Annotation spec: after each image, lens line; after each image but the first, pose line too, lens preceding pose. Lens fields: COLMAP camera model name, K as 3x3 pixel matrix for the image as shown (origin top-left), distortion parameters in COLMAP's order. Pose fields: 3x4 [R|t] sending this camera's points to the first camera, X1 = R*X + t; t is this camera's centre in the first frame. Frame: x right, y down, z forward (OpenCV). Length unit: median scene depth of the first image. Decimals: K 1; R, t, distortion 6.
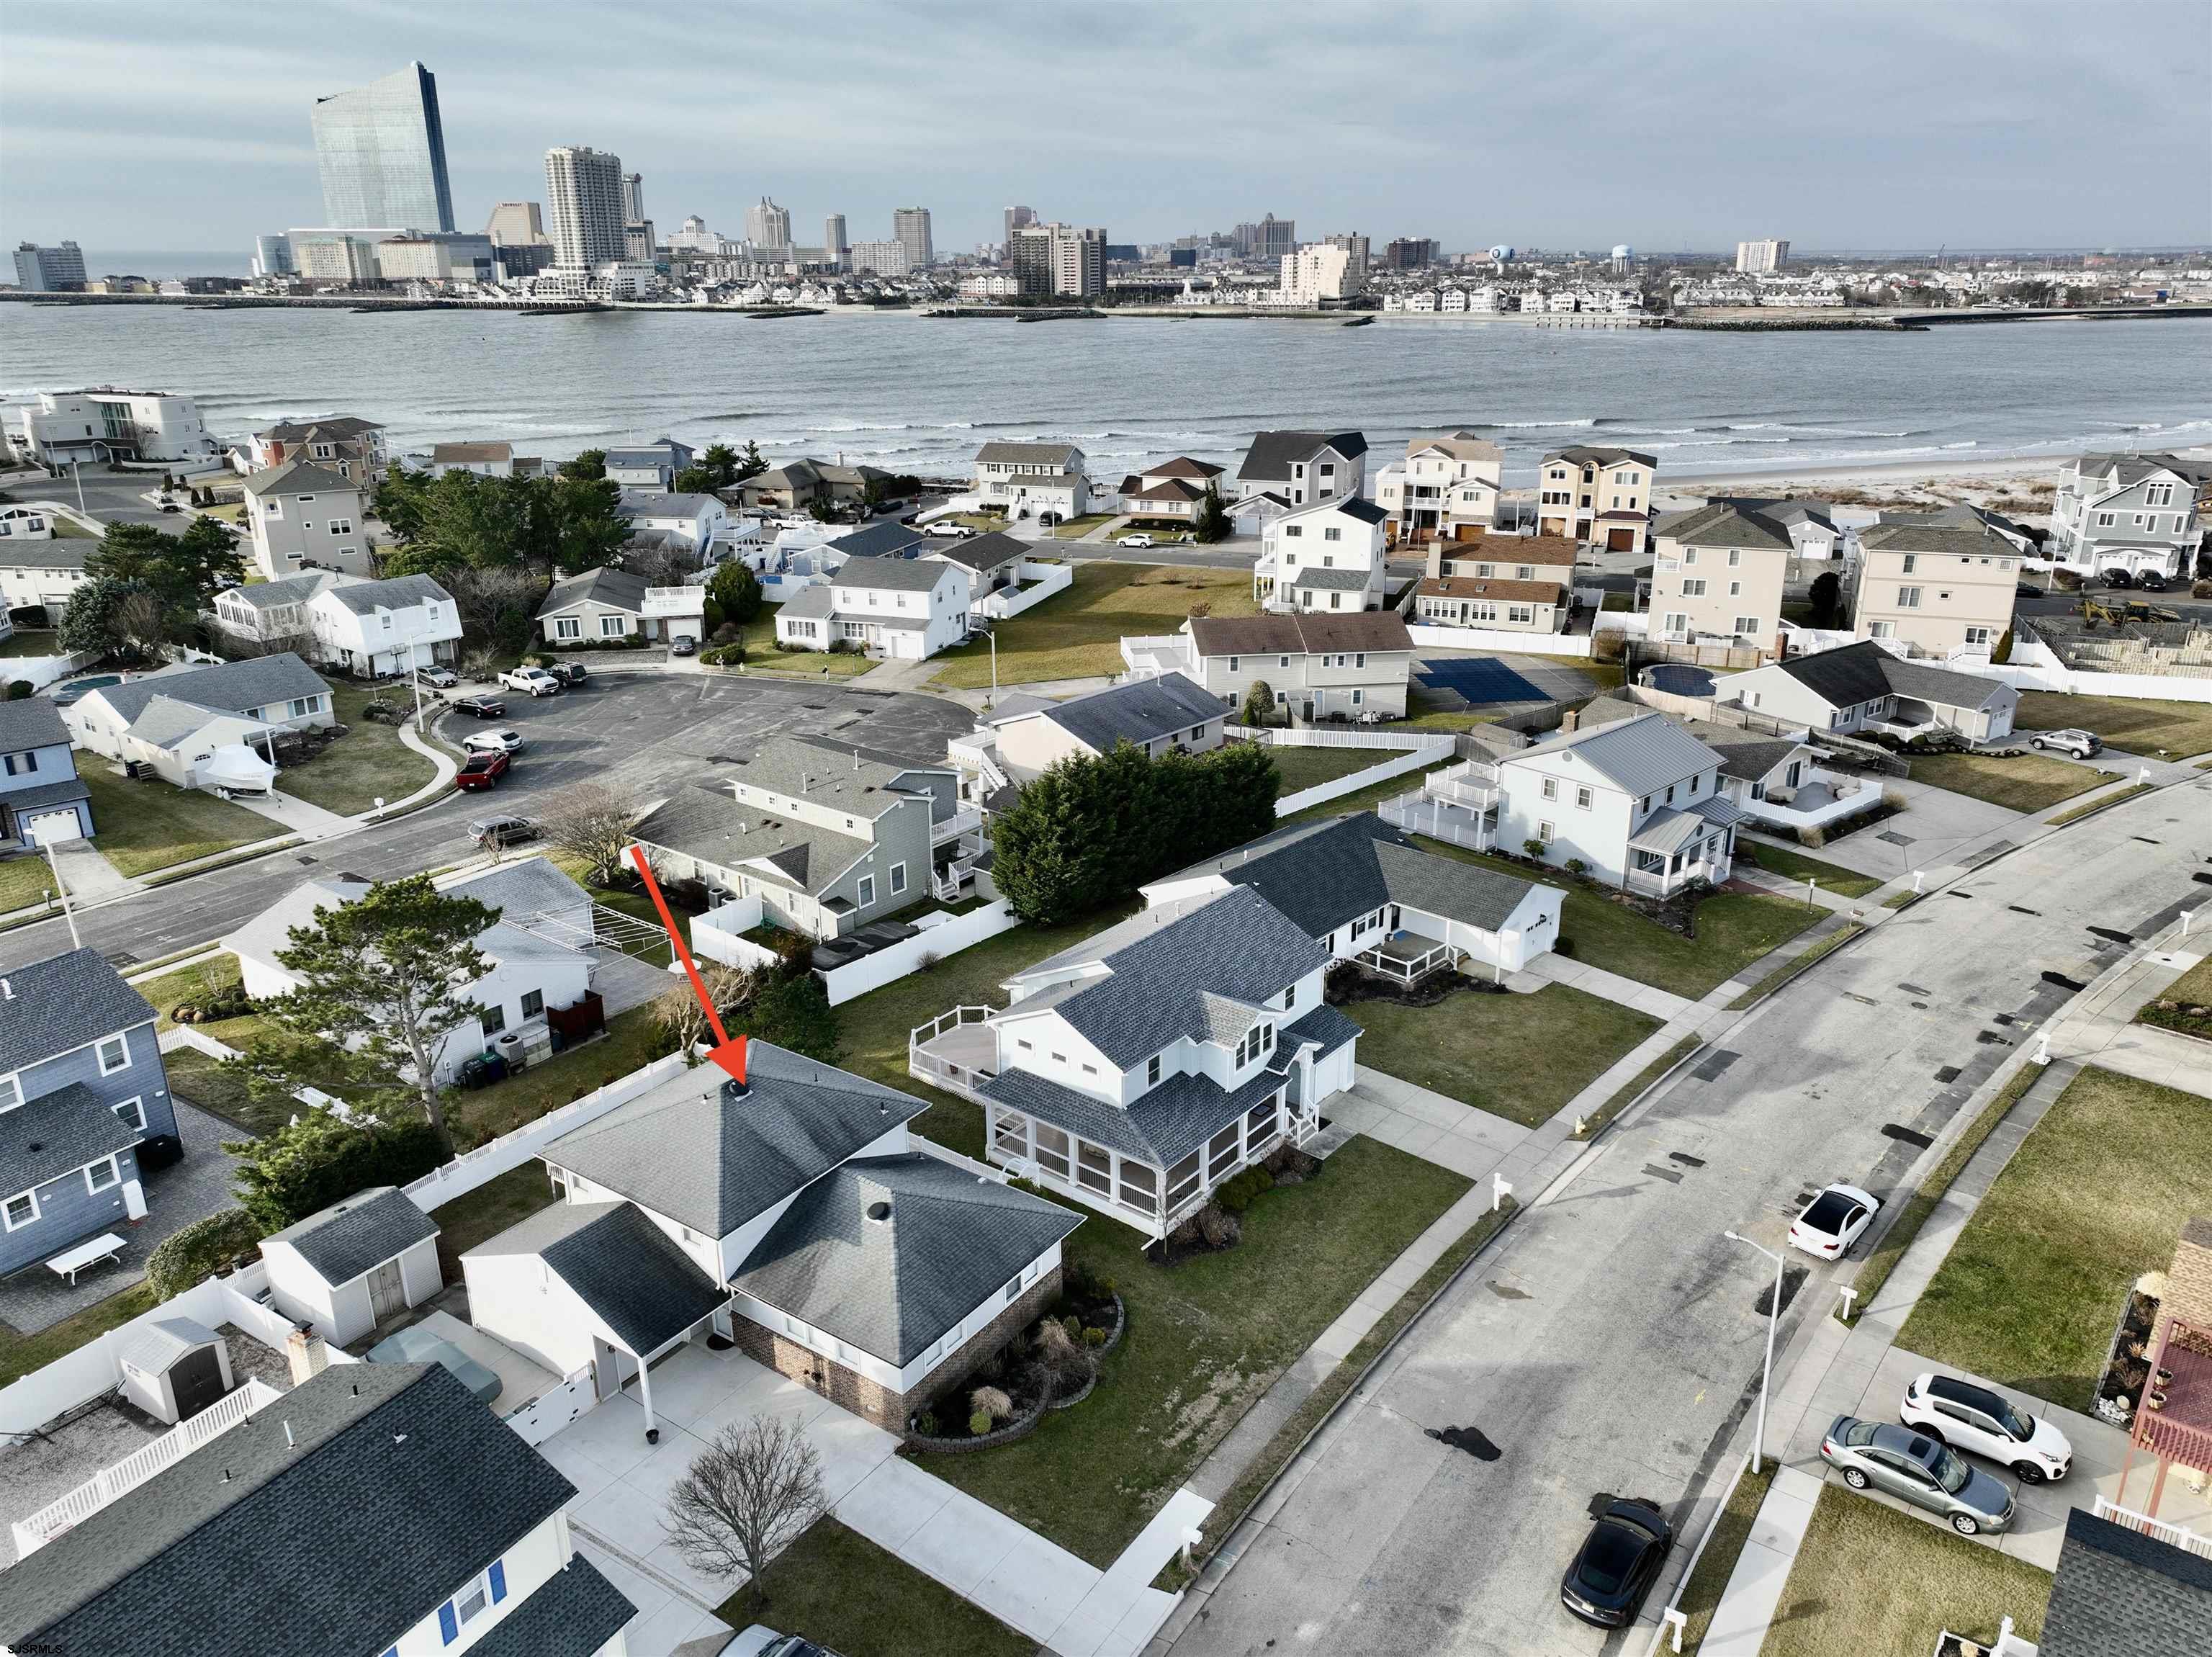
lens RADIAL K [[1597.3, 0, 1128.4], [0, 1597.3, 835.1], [0, 0, 1]] dist [0.002759, 0.011701]
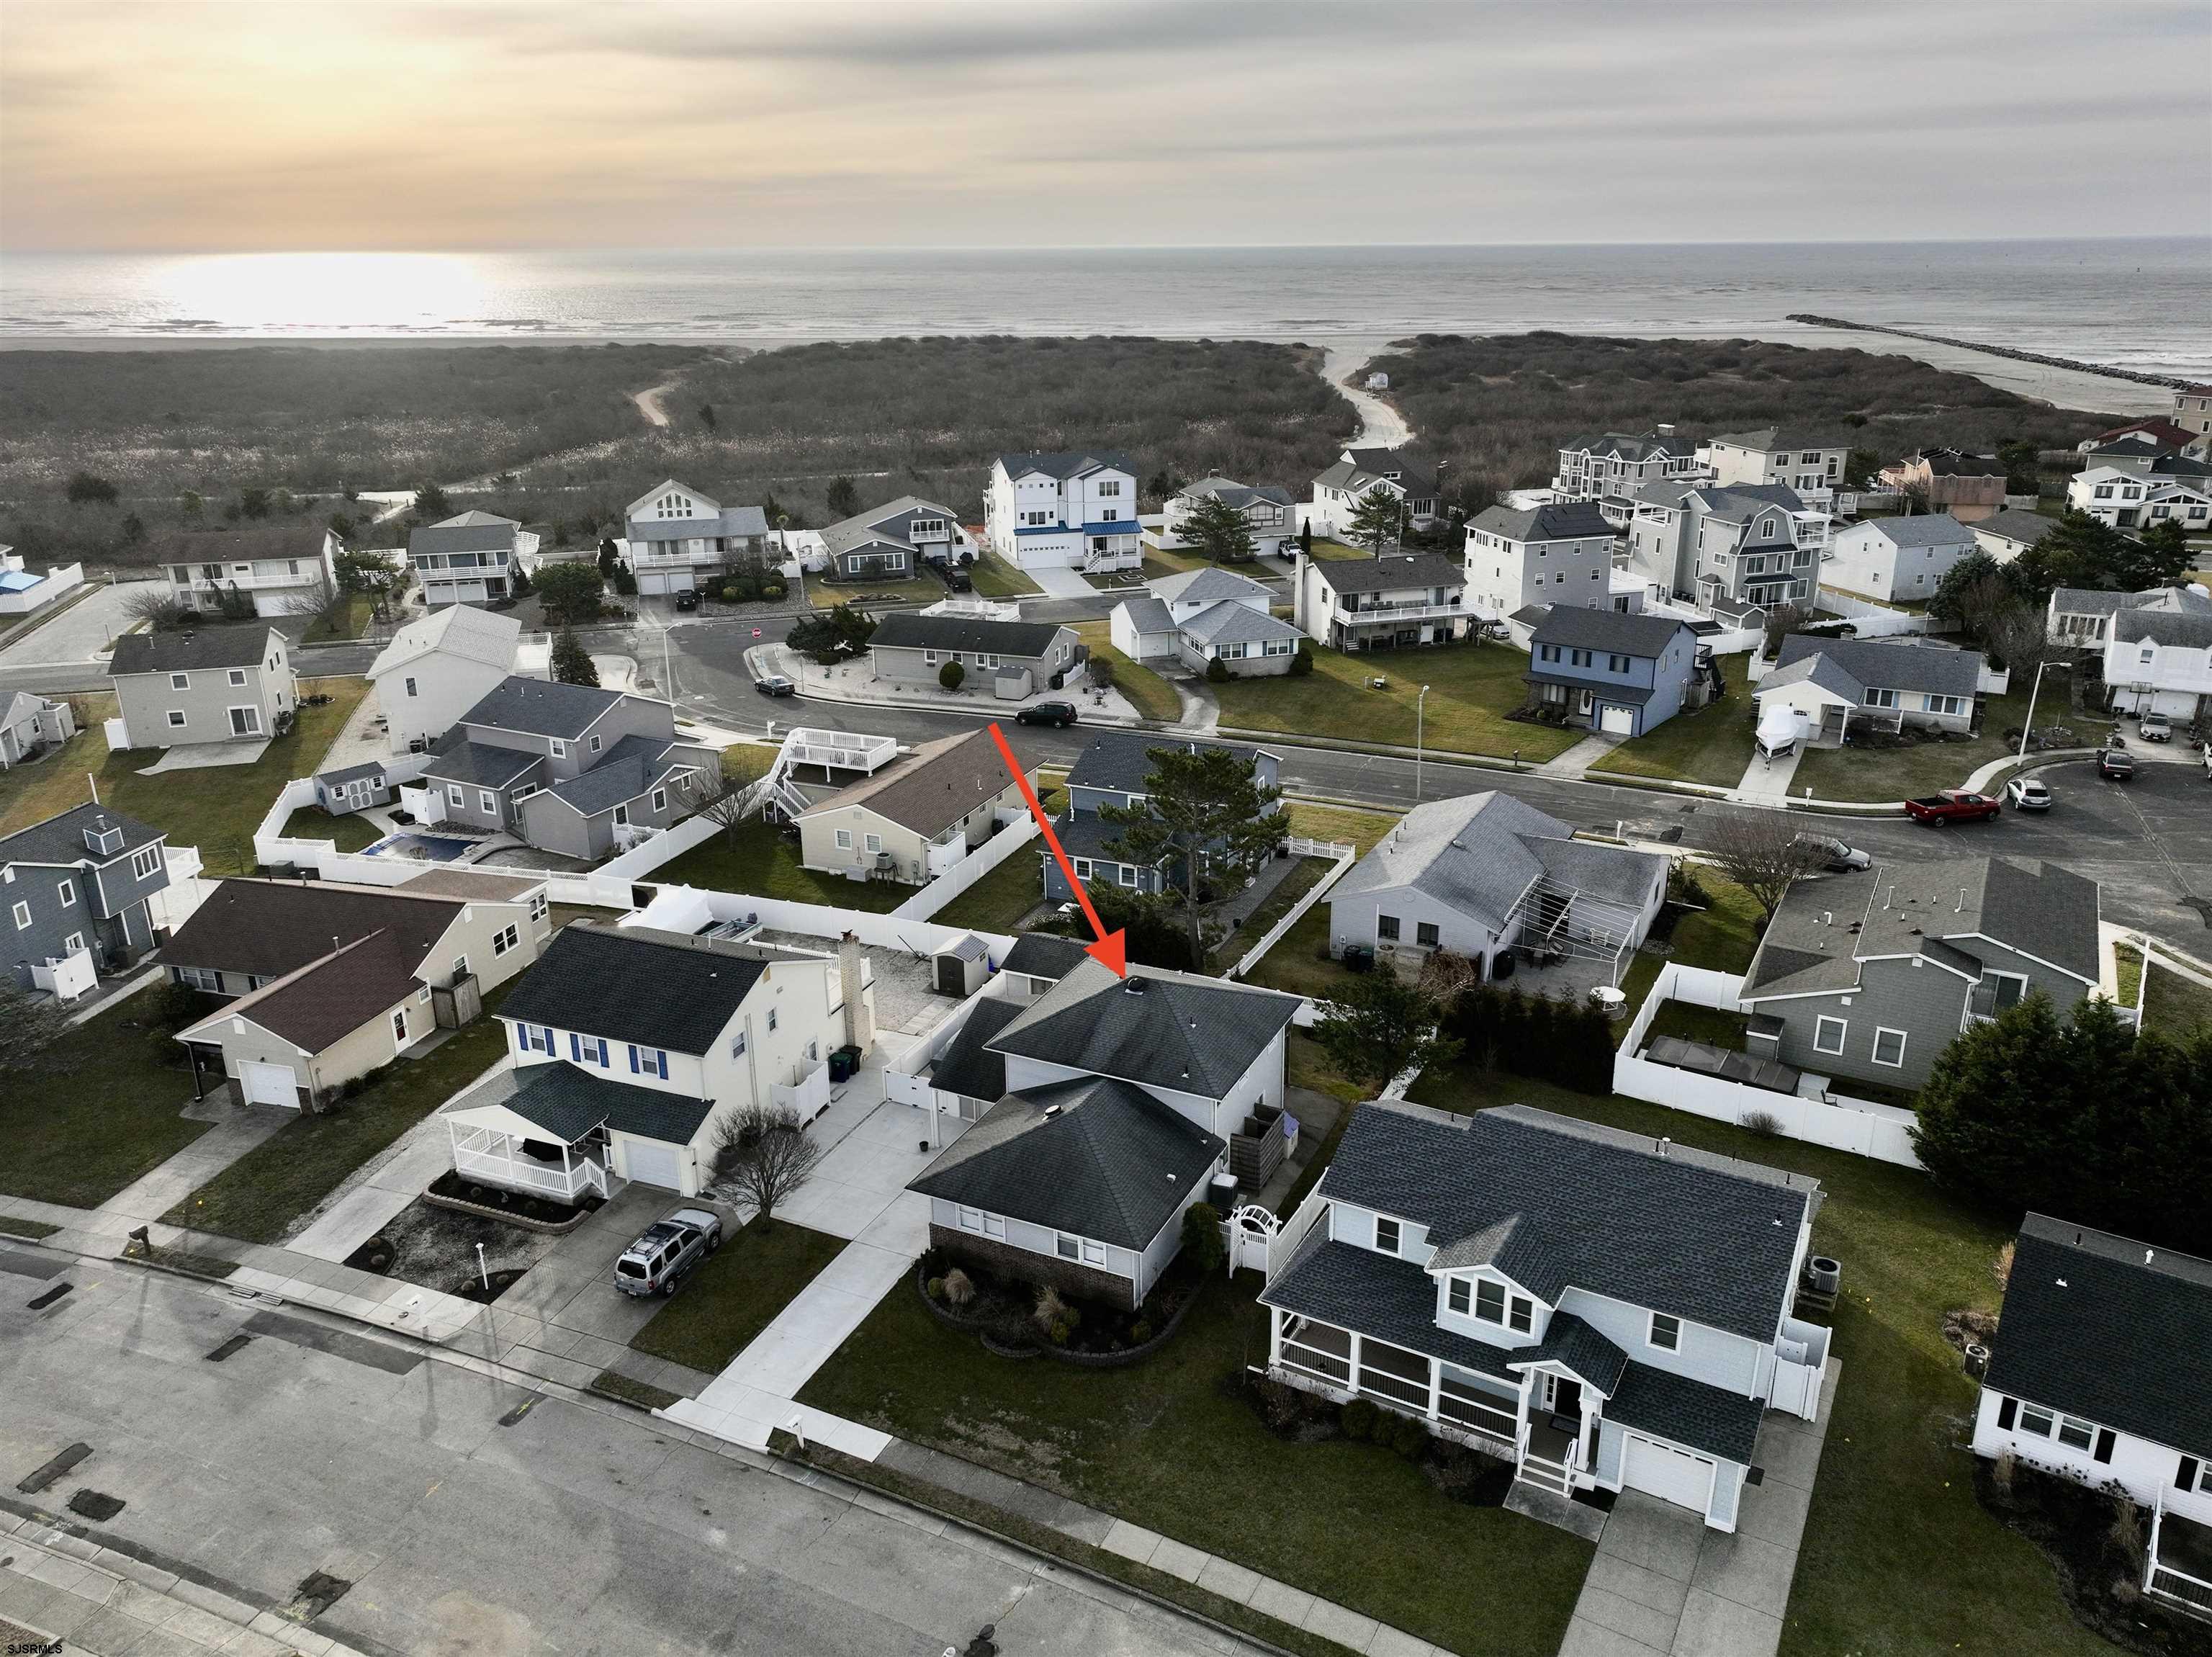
lens RADIAL K [[1597.3, 0, 1132.9], [0, 1597.3, 811.6], [0, 0, 1]] dist [0.002759, 0.011701]
pose [[0.149394, 0.330027, -0.932075, 0.364524], [-0.331685, 0.904761, 0.267193, -0.121216], [0.931486, 0.269238, 0.244631, 0.312541]]
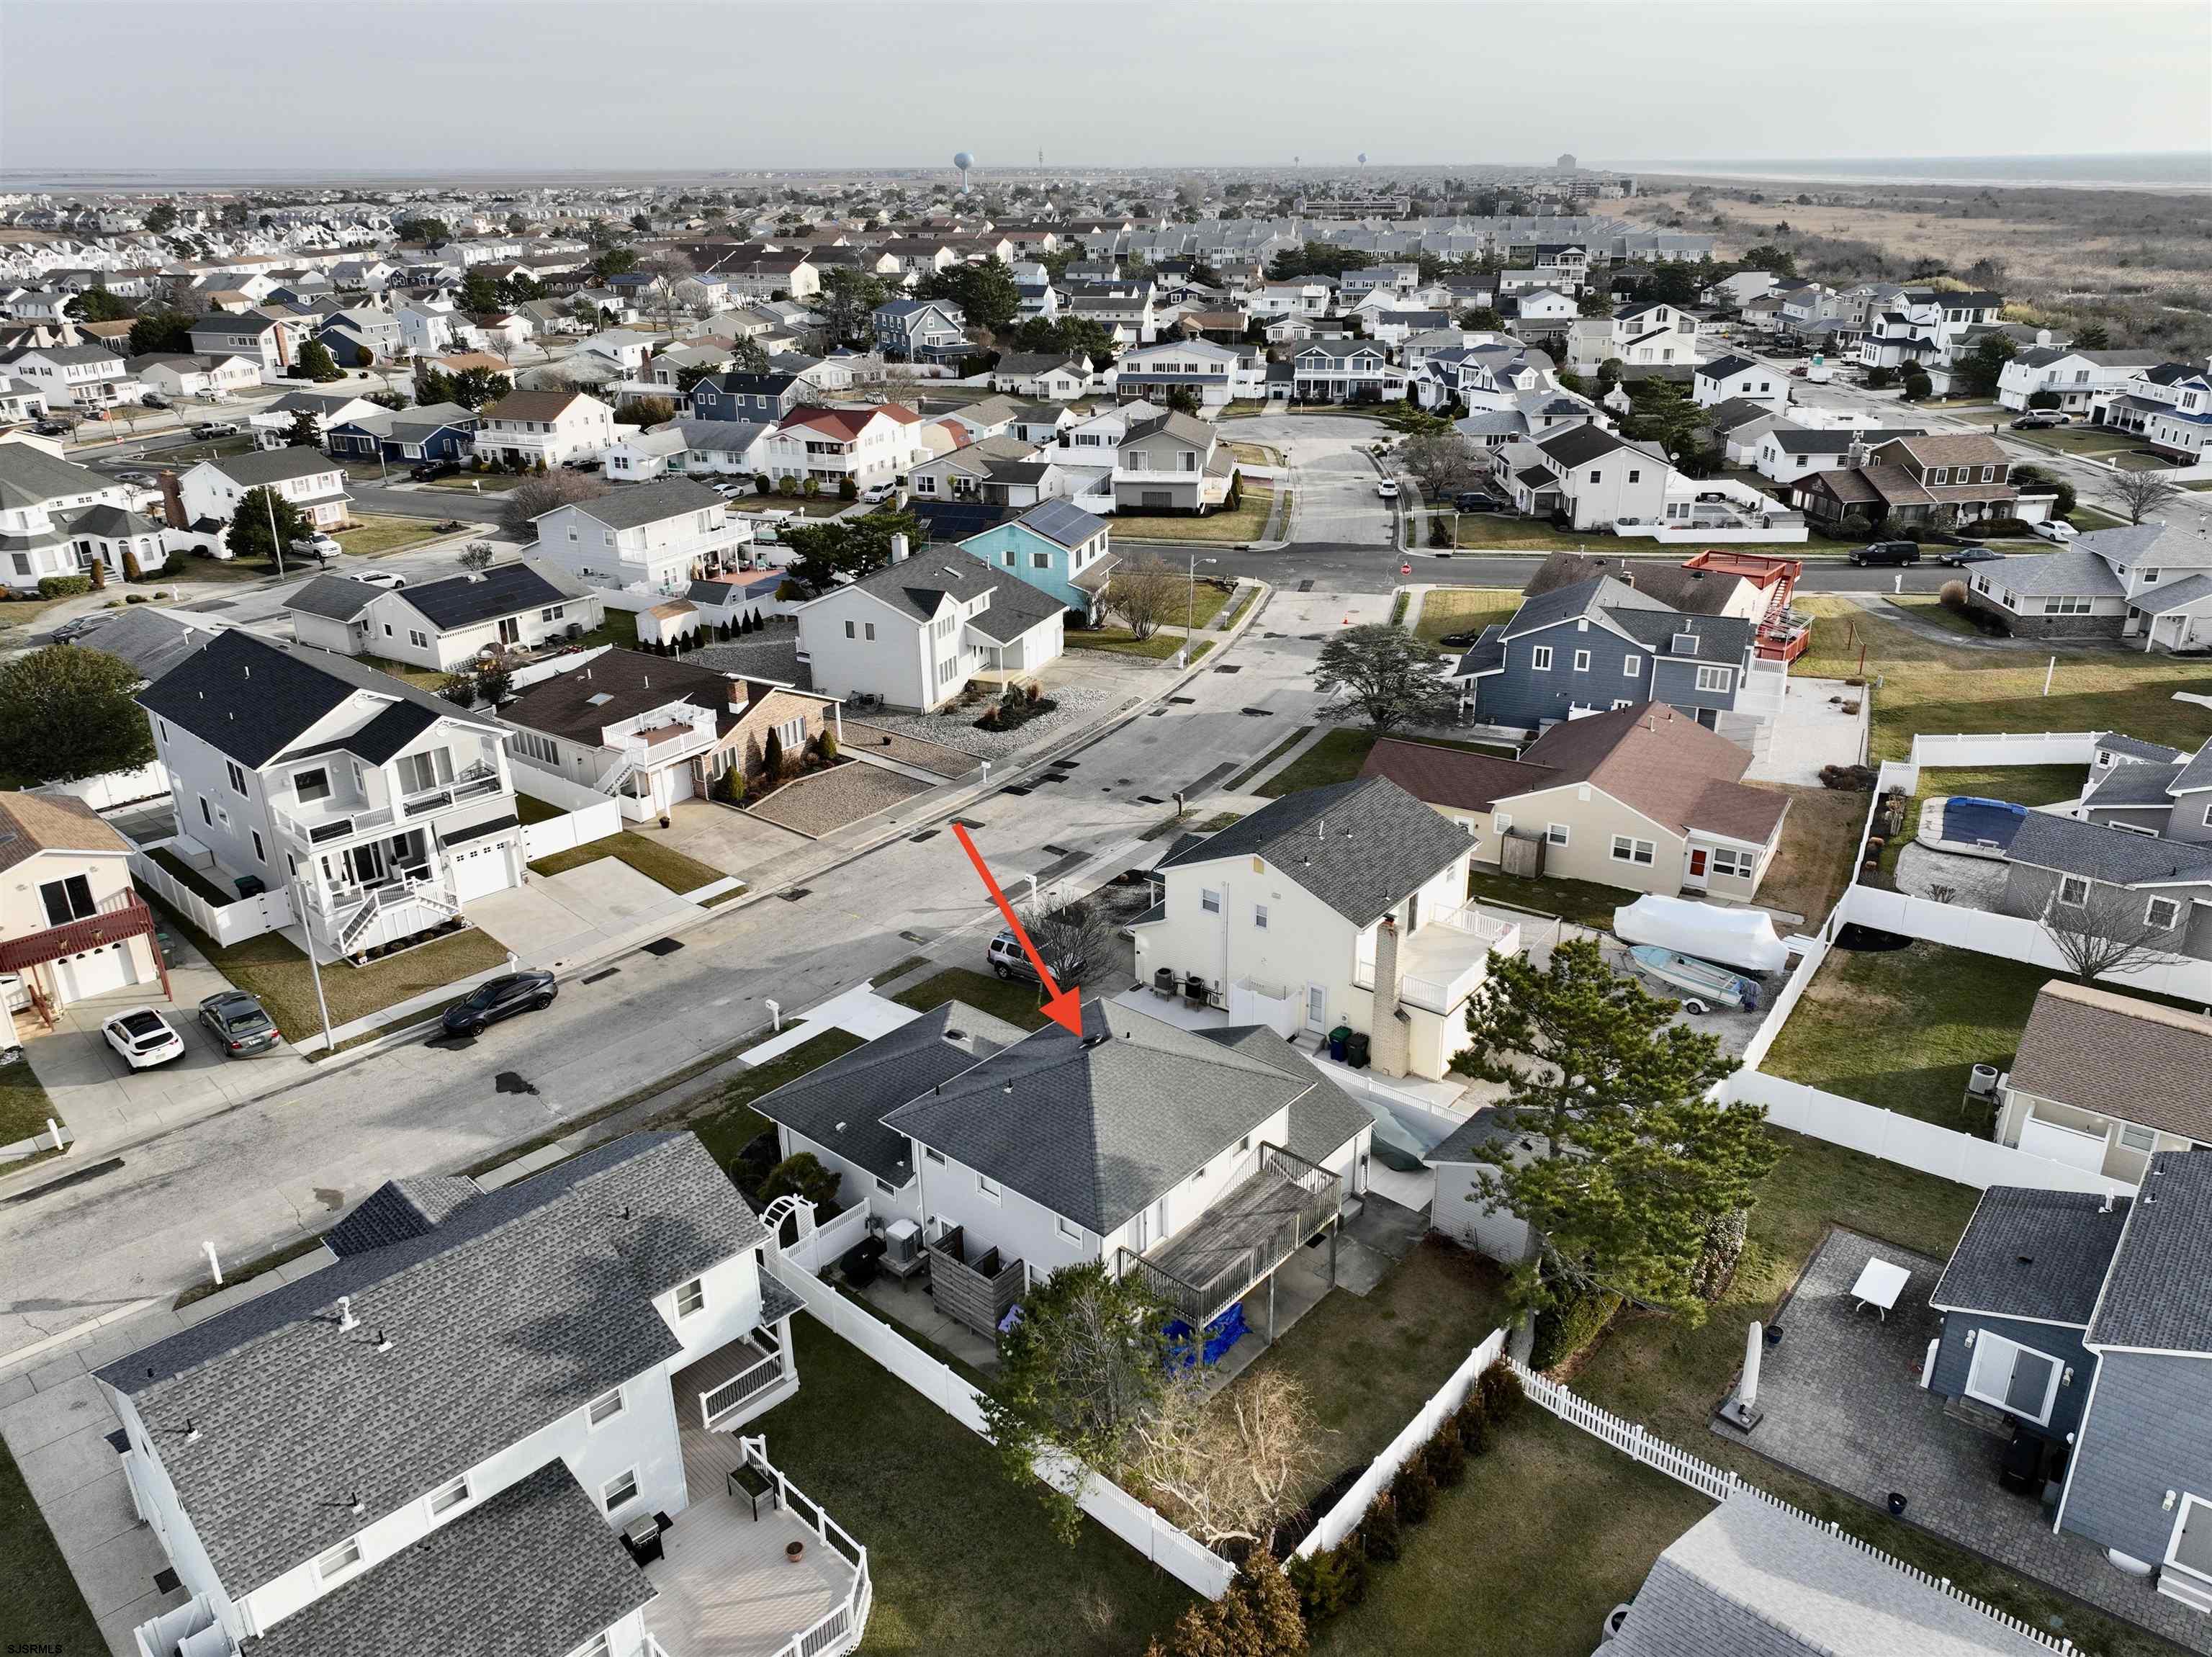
lens RADIAL K [[1597.3, 0, 1129.6], [0, 1597.3, 809.4], [0, 0, 1]] dist [0.002759, 0.011701]
pose [[-0.993608, -0.032250, 0.108183, -0.163748], [0.048476, 0.743575, 0.666892, -0.245016], [-0.101950, 0.667874, -0.737259, 0.721756]]
